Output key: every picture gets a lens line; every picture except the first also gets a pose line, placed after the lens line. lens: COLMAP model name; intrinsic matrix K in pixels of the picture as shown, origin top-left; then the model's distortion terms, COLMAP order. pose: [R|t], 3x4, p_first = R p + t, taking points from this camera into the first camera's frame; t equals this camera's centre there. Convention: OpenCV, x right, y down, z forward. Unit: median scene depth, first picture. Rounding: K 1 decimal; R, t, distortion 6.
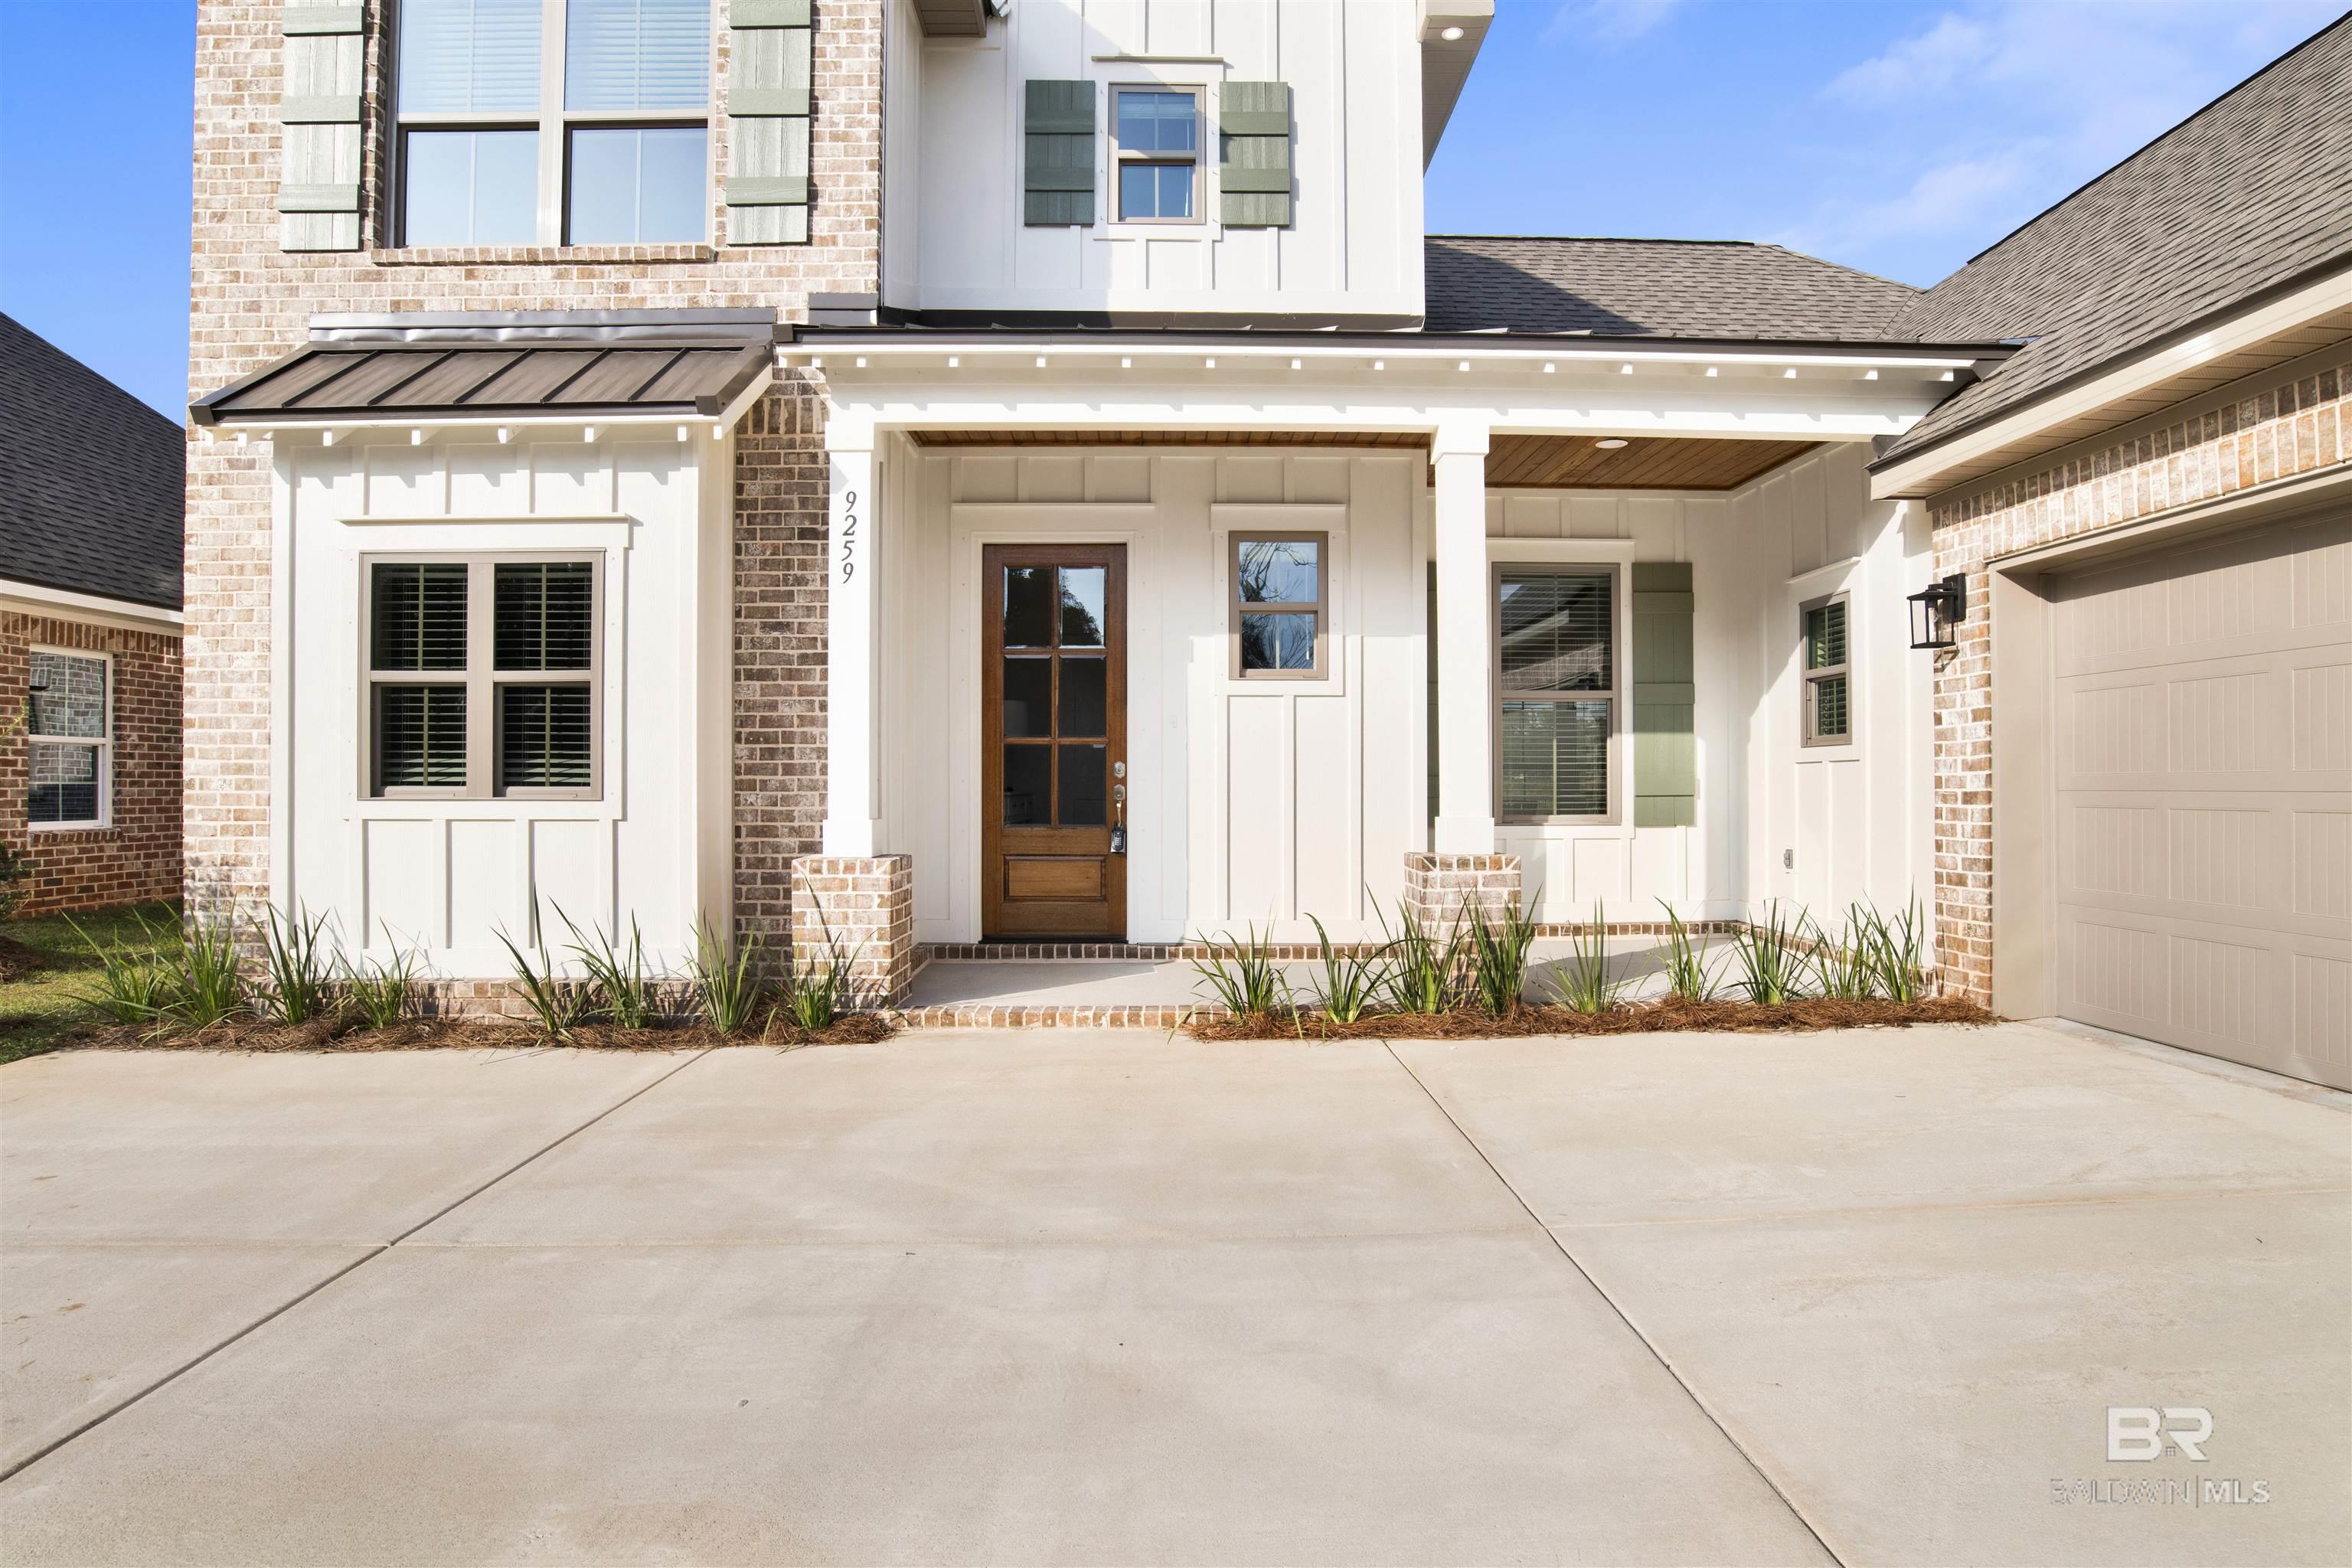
lens RADIAL K [[1304.0, 0, 1190.3], [0, 1304.0, 784.0], [0, 0, 1]] dist [-0.028721, 0.001156]
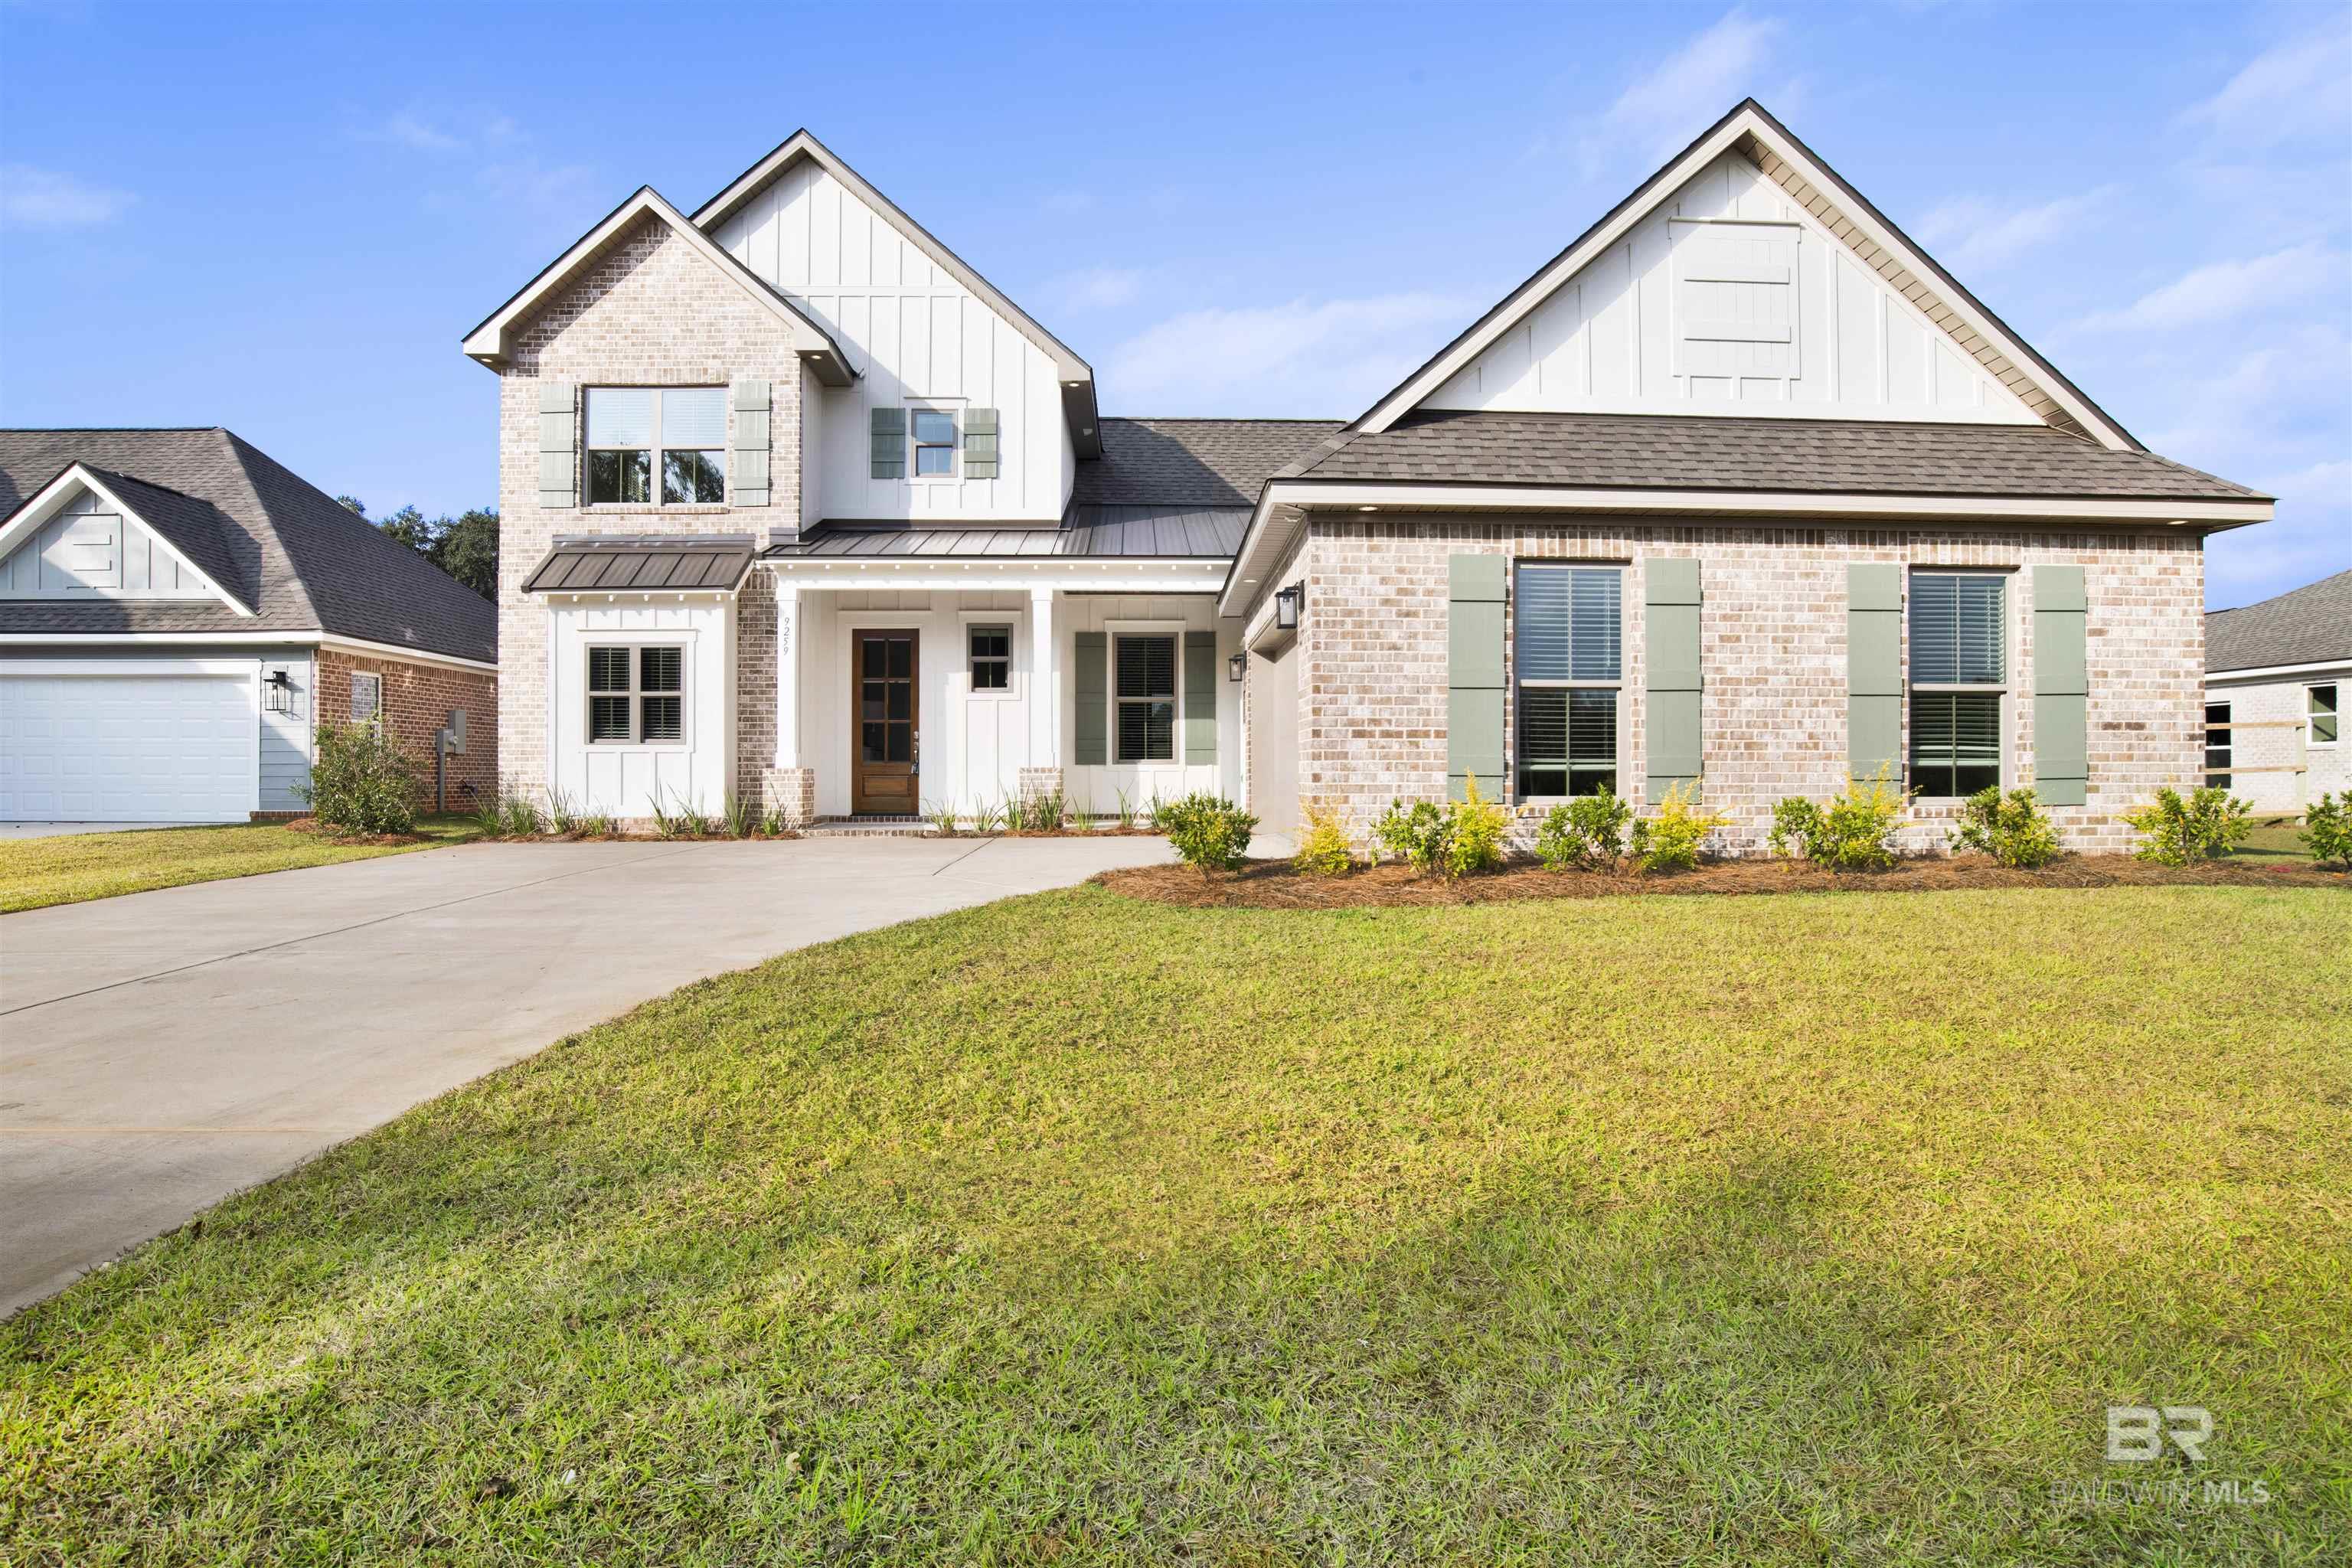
lens RADIAL K [[1346.0, 0, 1176.0], [0, 1346.0, 784.0], [0, 0, 1]] dist [-0.034370, -0.000319]
pose [[0.999997, 0.000508, 0.002228, 0.429186], [-0.000523, 0.999976, 0.006912, 0.063249], [-0.002225, -0.006913, 0.999974, -1.405342]]
